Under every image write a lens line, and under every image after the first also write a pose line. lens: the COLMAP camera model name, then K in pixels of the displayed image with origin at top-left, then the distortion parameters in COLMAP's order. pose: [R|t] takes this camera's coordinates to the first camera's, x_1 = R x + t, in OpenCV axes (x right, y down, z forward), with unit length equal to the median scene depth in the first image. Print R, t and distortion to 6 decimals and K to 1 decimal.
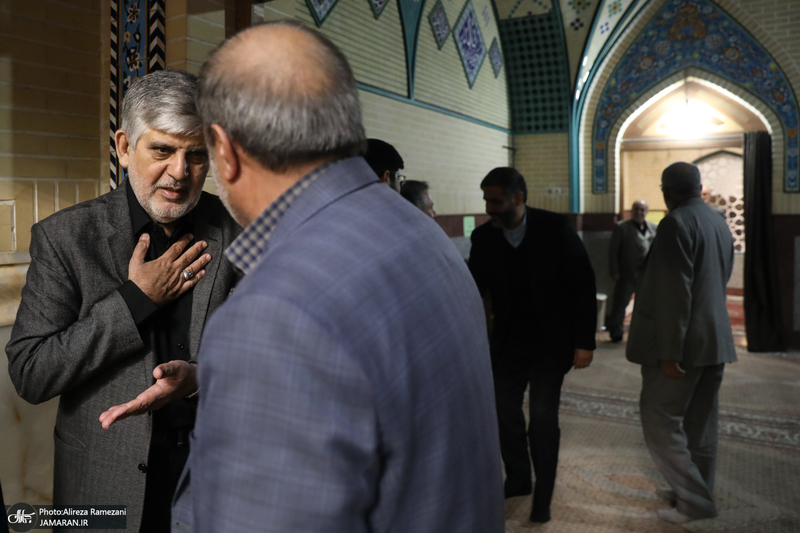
lens RADIAL K [[680.4, 0, 358.5], [0, 680.4, 227.2], [0, 0, 1]] dist [-0.099320, 0.089704]
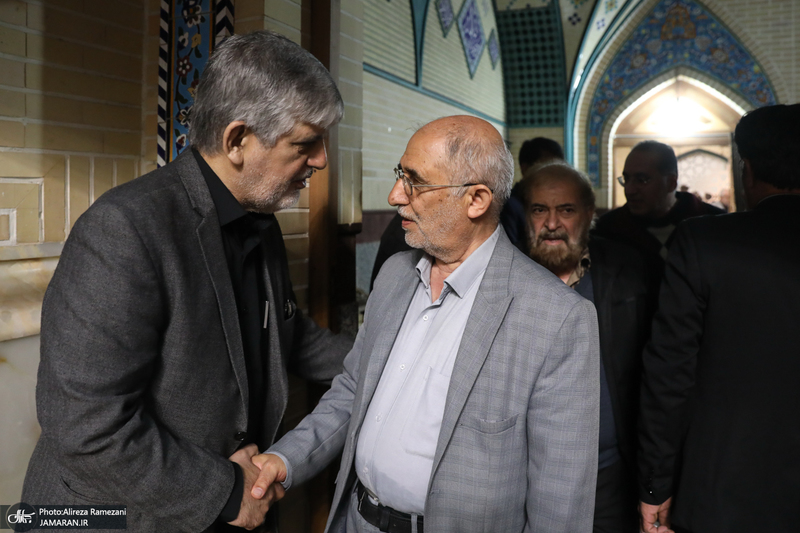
lens RADIAL K [[680.4, 0, 413.0], [0, 680.4, 218.8], [0, 0, 1]] dist [-0.099320, 0.089704]
pose [[0.988718, 0.007768, 0.149588, -0.061601], [-0.006985, 0.999959, -0.005755, 0.003077], [-0.149627, 0.004645, 0.988732, 0.044162]]
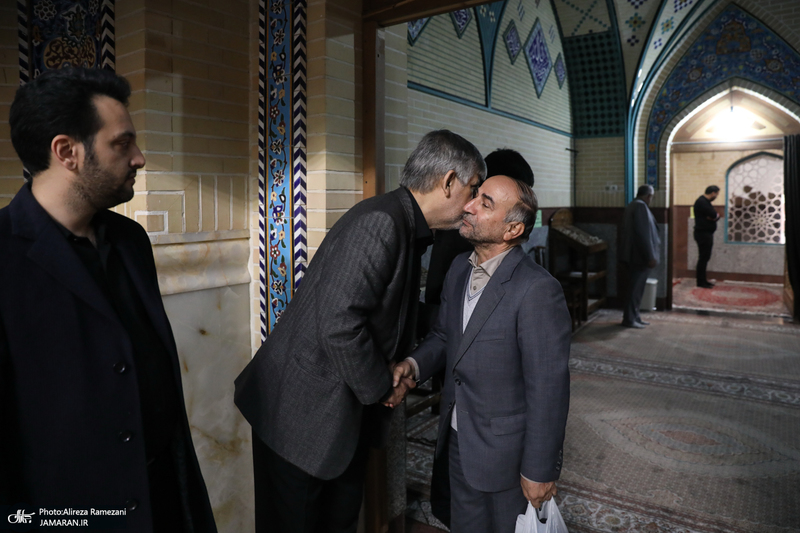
lens RADIAL K [[606.0, 0, 400.0], [0, 606.0, 231.7], [0, 0, 1]] dist [-0.099576, 0.093343]
pose [[0.999061, 0.002400, -0.043266, -0.023189], [-0.001742, 0.999882, 0.015241, 0.005402], [0.043297, -0.015151, 0.998947, -0.025974]]
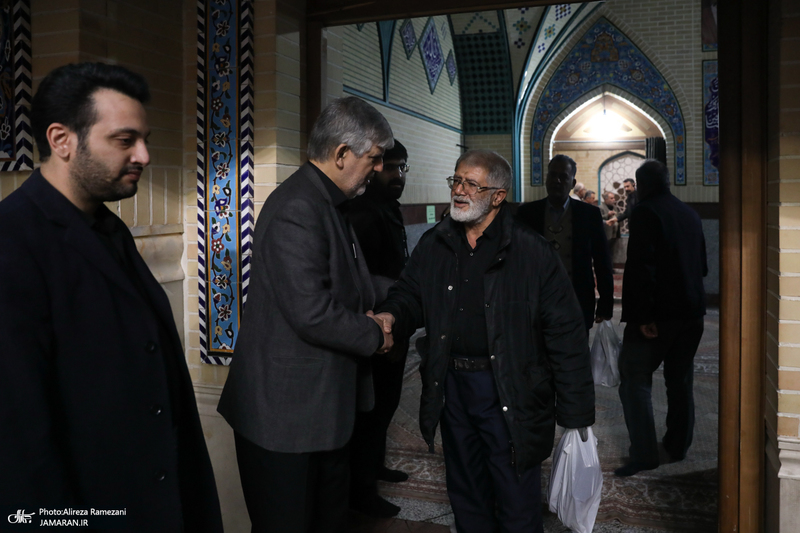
lens RADIAL K [[653.7, 0, 499.3], [0, 653.7, 215.9], [0, 0, 1]] dist [-0.084116, 0.064229]
pose [[0.948286, -0.008372, 0.317306, -0.077063], [0.010642, 0.999929, -0.005419, 0.009278], [-0.317238, 0.008516, 0.948308, -0.081474]]
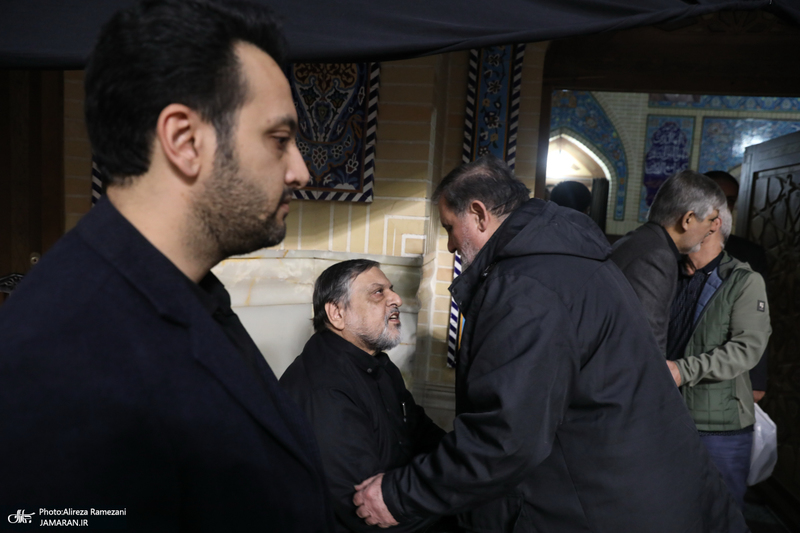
lens RADIAL K [[606.0, 0, 408.7], [0, 606.0, 266.7], [0, 0, 1]] dist [-0.099576, 0.093343]
pose [[0.902527, 0.025593, 0.429872, -0.337978], [-0.056981, 0.996553, 0.060301, -0.003568], [-0.426847, -0.078918, 0.900874, -0.027541]]
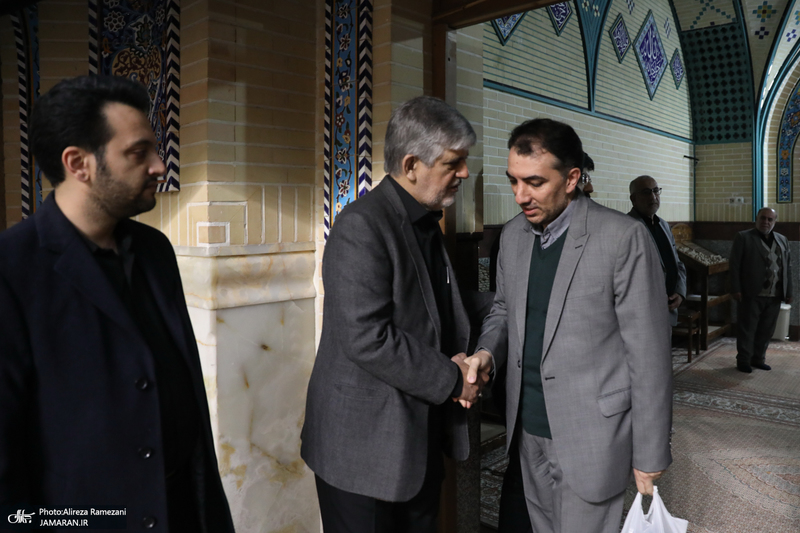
lens RADIAL K [[680.4, 0, 448.8], [0, 680.4, 241.5], [0, 0, 1]] dist [-0.099320, 0.089704]
pose [[0.990709, 0.005125, -0.135899, 0.001661], [-0.004947, 0.999986, 0.001653, 0.008457], [0.135906, -0.000965, 0.990721, -0.046748]]
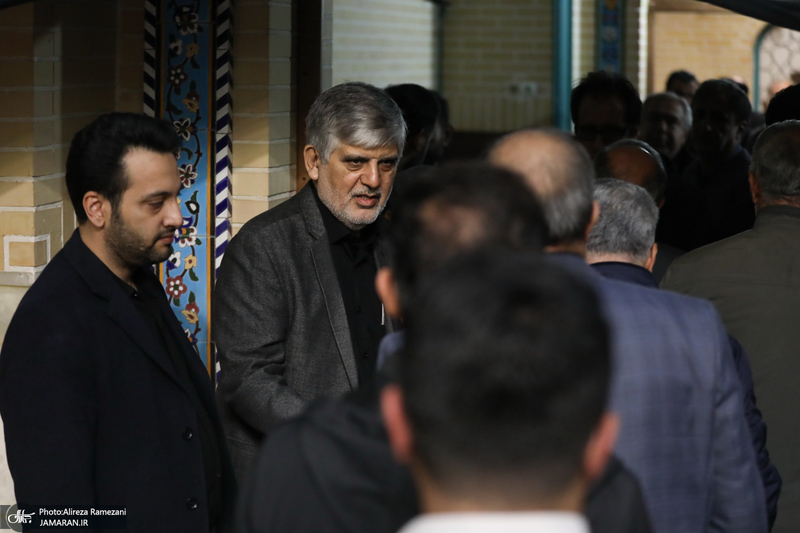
lens RADIAL K [[2113.3, 0, 398.7], [0, 2113.3, 270.3], [0, 0, 1]] dist [-0.295752, 0.000000]
pose [[0.954431, -0.020406, 0.297732, -0.278950], [-0.005201, 0.996371, 0.084961, -0.055083], [-0.298385, -0.082638, 0.950861, -0.488685]]
